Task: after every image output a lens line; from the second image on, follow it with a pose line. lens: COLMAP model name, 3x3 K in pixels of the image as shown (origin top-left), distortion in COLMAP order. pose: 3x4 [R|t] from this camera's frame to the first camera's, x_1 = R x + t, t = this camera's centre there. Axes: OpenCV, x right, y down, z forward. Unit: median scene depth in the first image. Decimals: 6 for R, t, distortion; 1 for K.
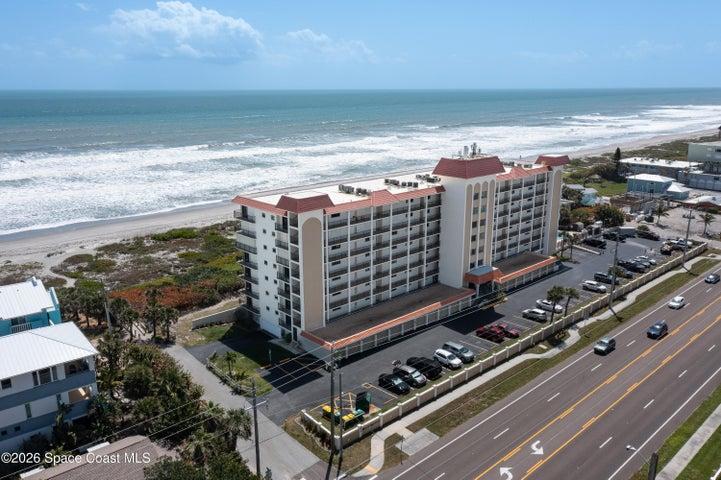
lens RADIAL K [[619.3, 0, 360.5], [0, 619.3, 240.0], [0, 0, 1]] dist [0.007128, 0.003333]
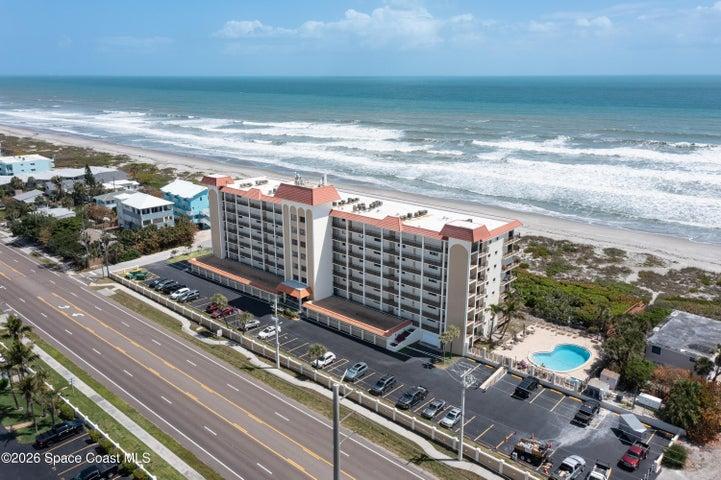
lens RADIAL K [[619.3, 0, 360.5], [0, 619.3, 240.0], [0, 0, 1]] dist [0.007128, 0.003333]
pose [[0.018914, 0.261004, -0.965152, 1.377138], [-0.242740, 0.937642, 0.248807, -0.366062], [0.969907, 0.229575, 0.081091, 1.097797]]
